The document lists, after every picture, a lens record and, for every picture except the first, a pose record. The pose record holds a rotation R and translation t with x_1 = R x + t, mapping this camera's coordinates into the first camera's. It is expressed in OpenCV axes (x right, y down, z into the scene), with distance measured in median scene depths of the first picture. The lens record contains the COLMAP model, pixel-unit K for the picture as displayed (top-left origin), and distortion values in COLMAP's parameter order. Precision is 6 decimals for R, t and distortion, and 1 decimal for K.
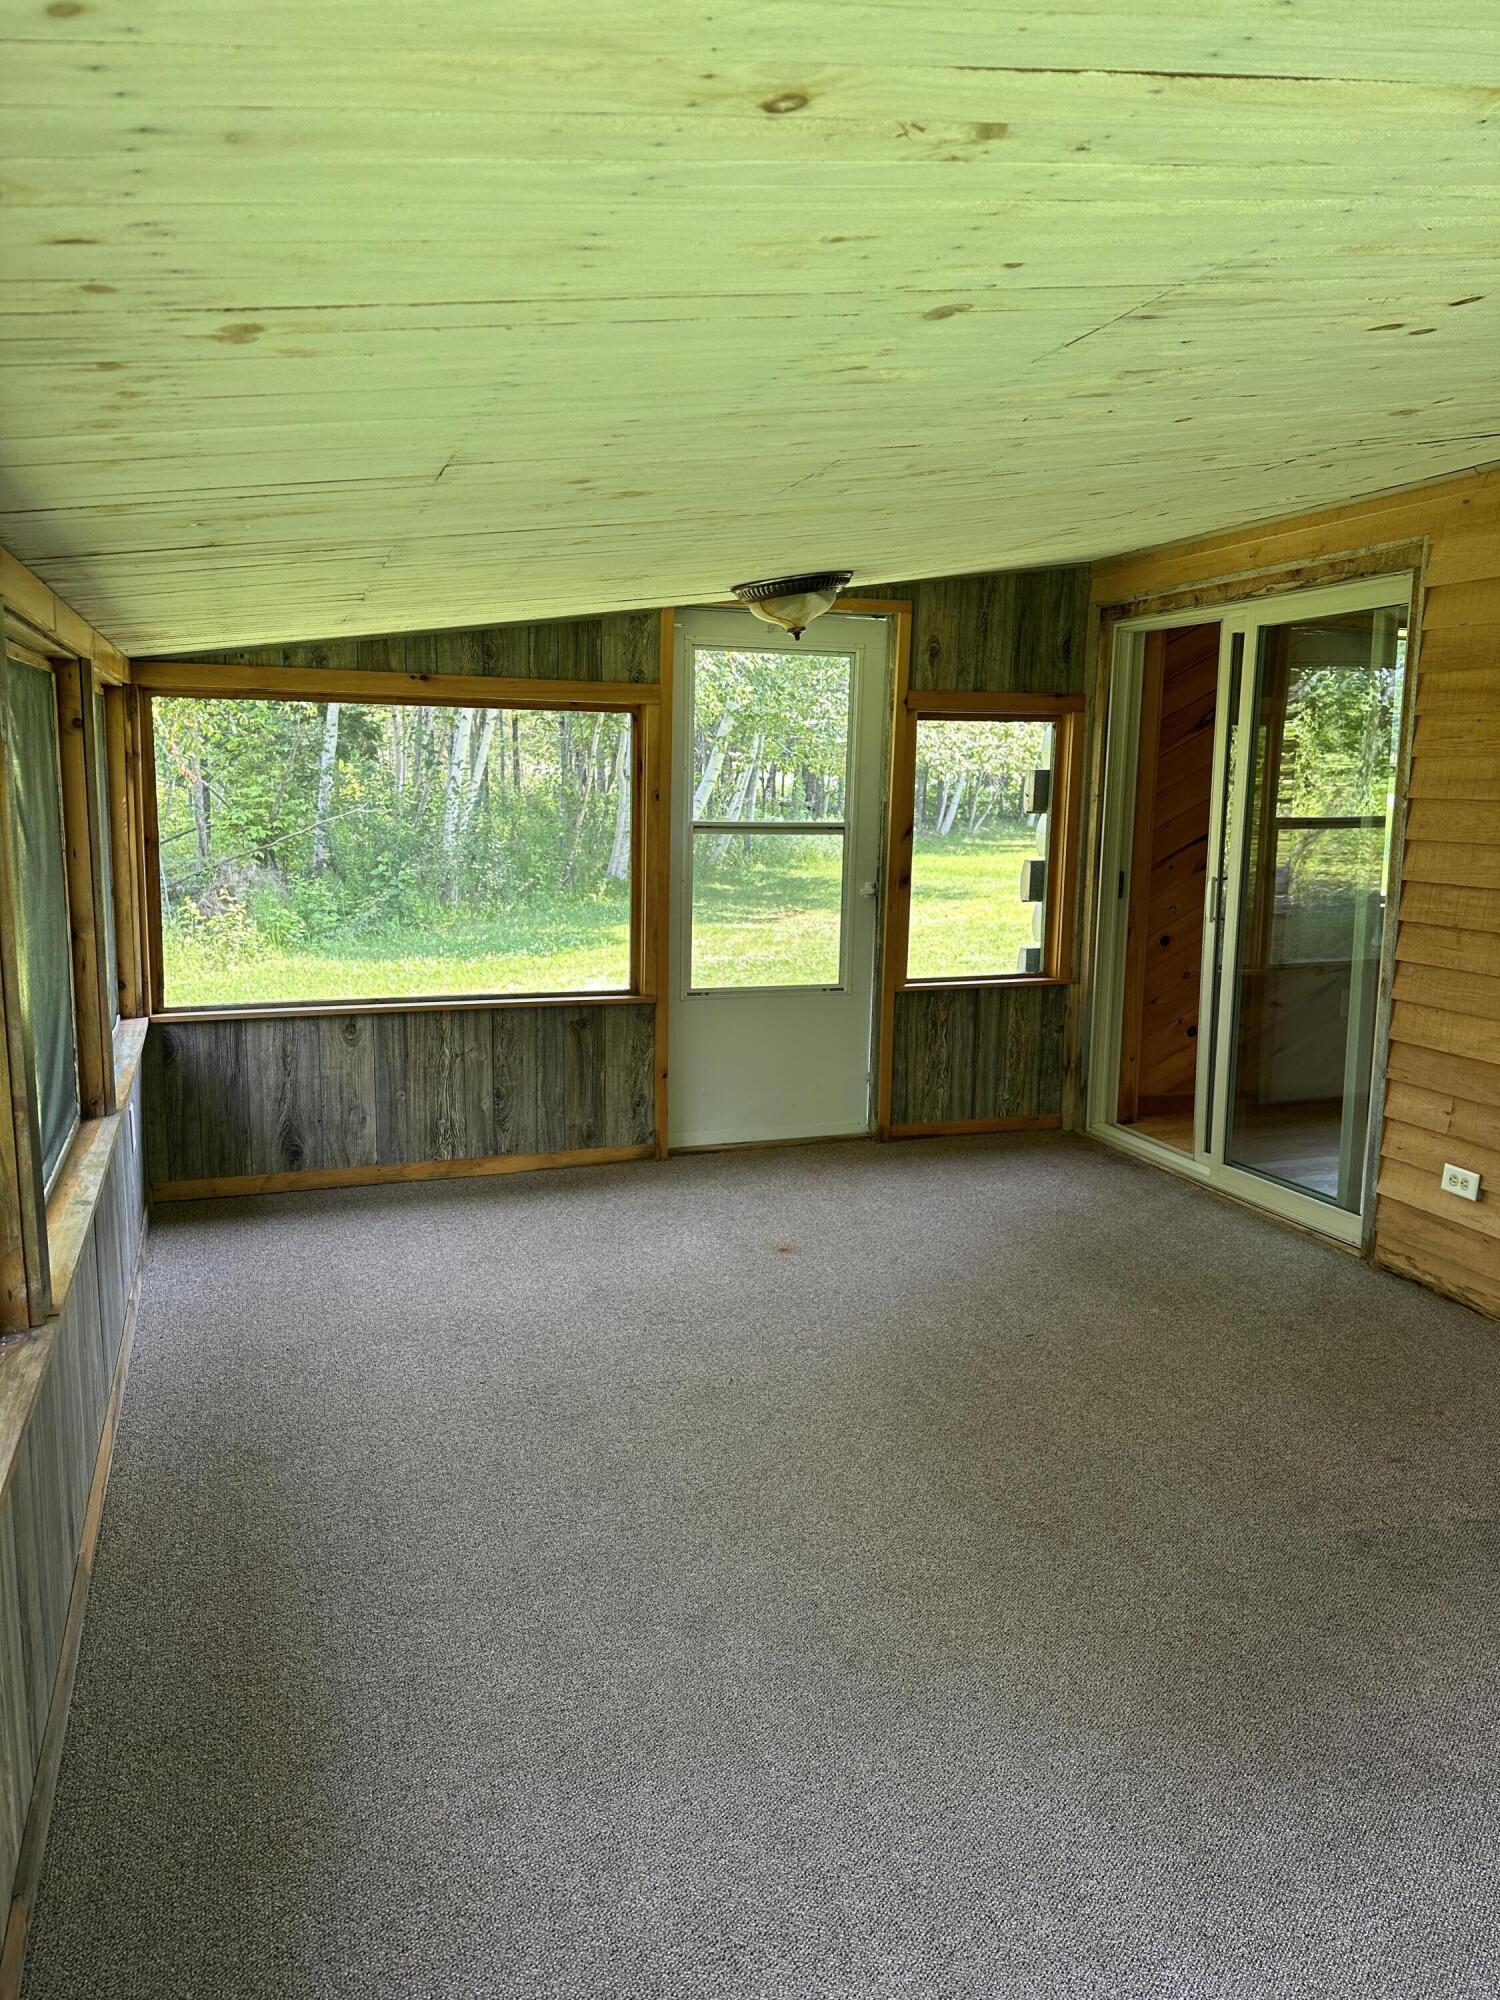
lens RADIAL K [[1393.8, 0, 746.8], [0, 1393.8, 1001.0], [0, 0, 1]] dist [0.011955, 0.000585]
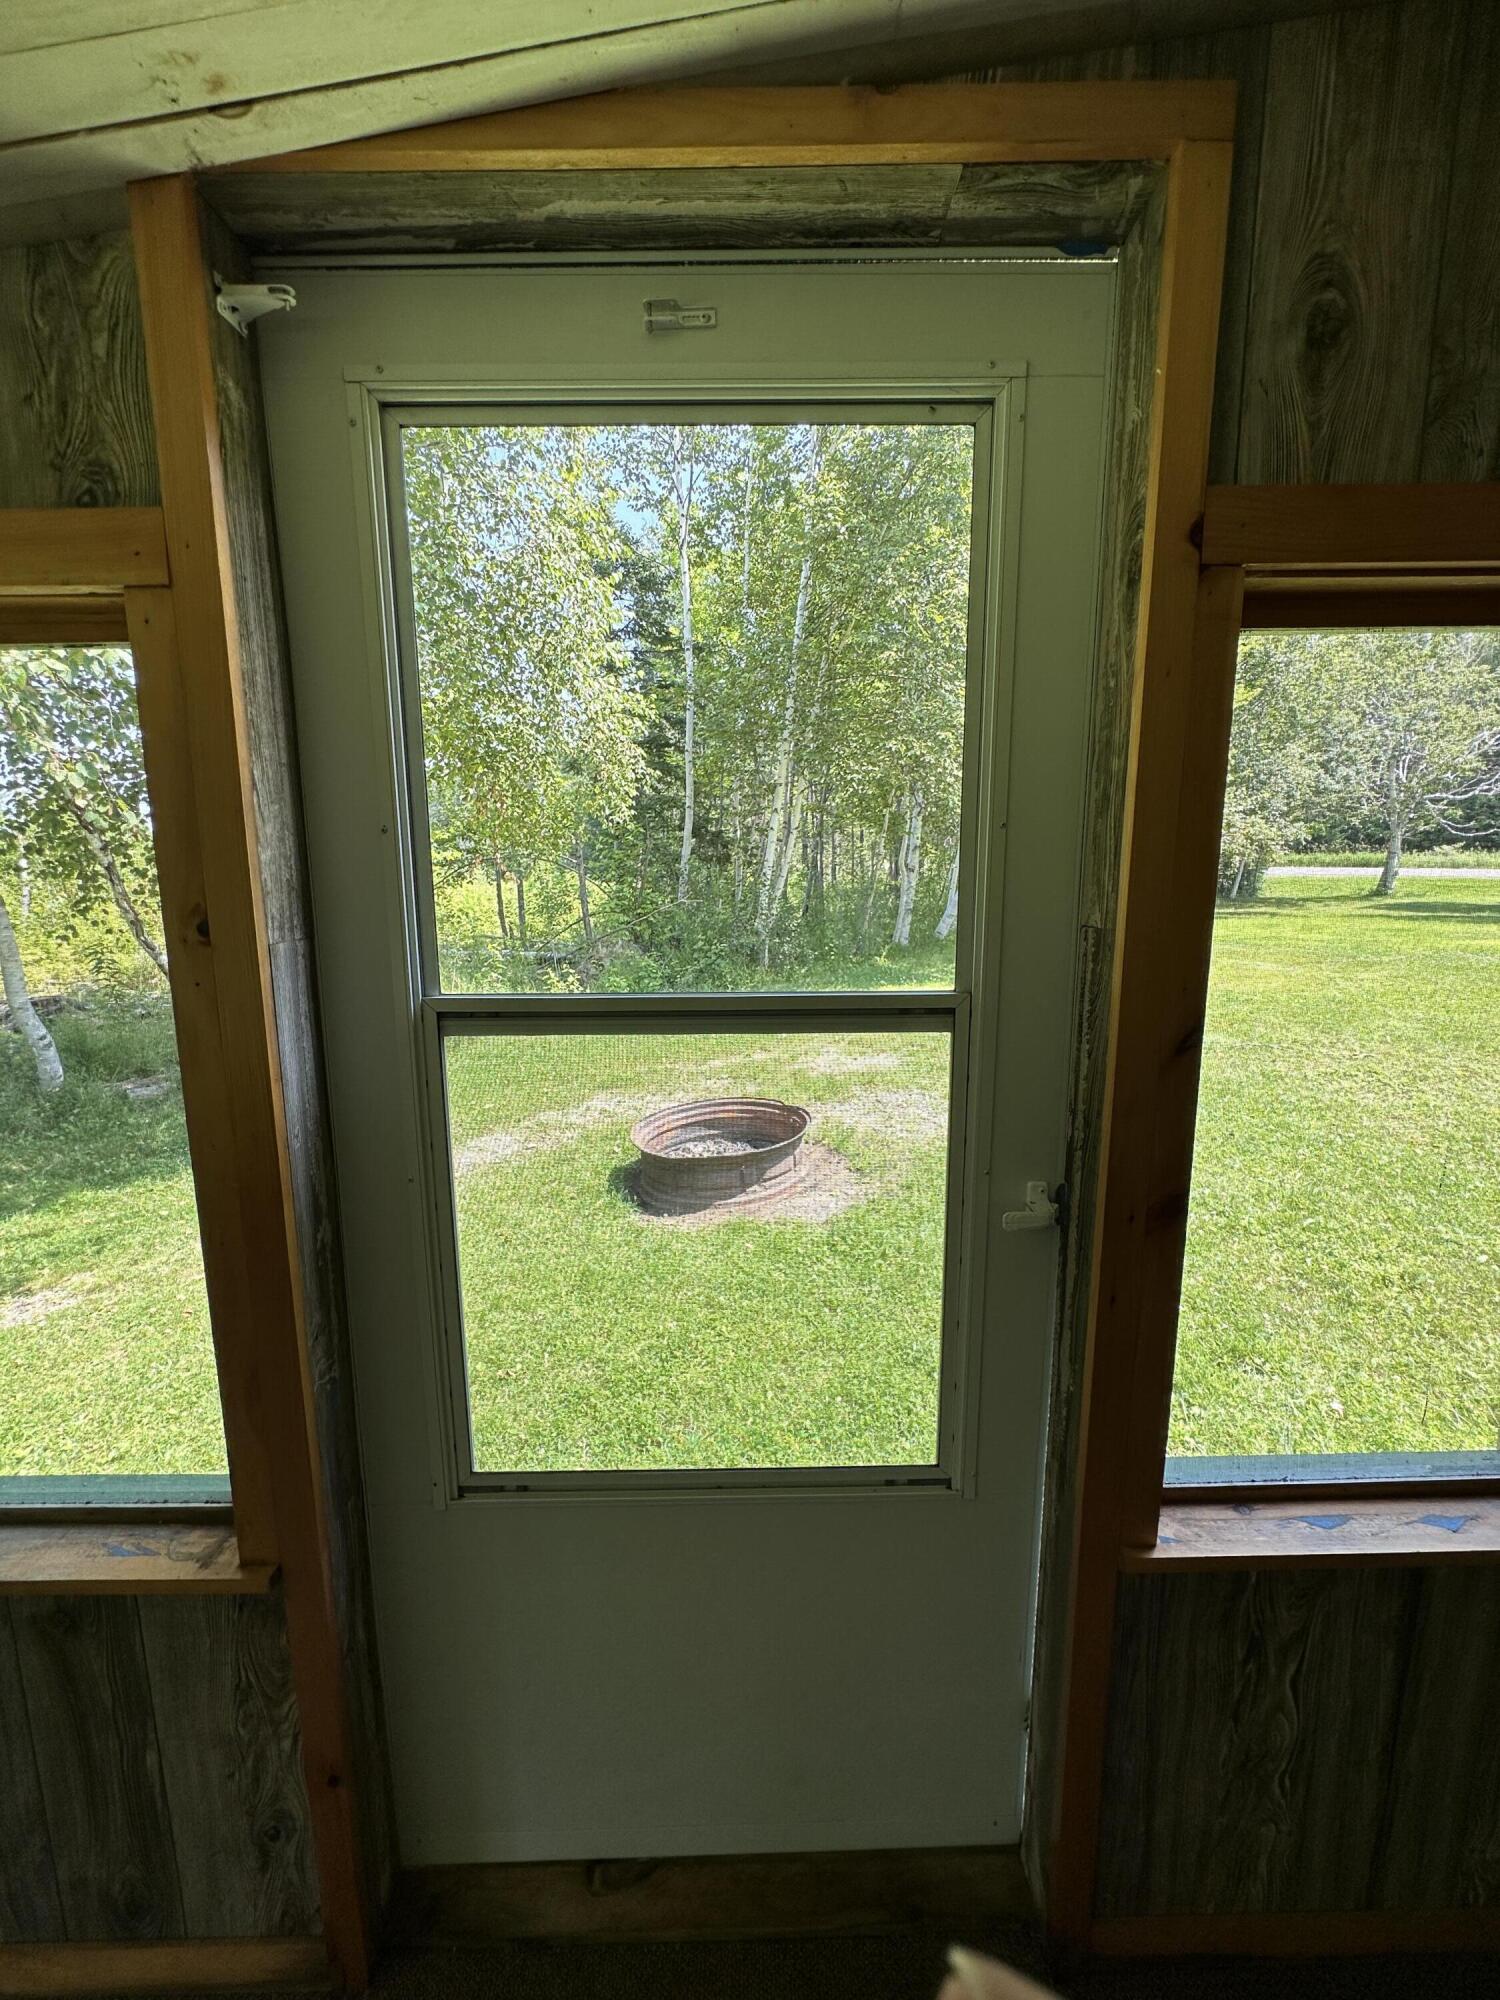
lens RADIAL K [[797.0, 0, 750.8], [0, 797.0, 998.7], [0, 0, 1]] dist [-0.003631, 0.000576]
pose [[0.944581, 0.025492, -0.327289, 0.086924], [-0.025614, 0.999664, 0.003940, -0.128928], [0.327279, 0.004661, 0.944916, 0.832640]]
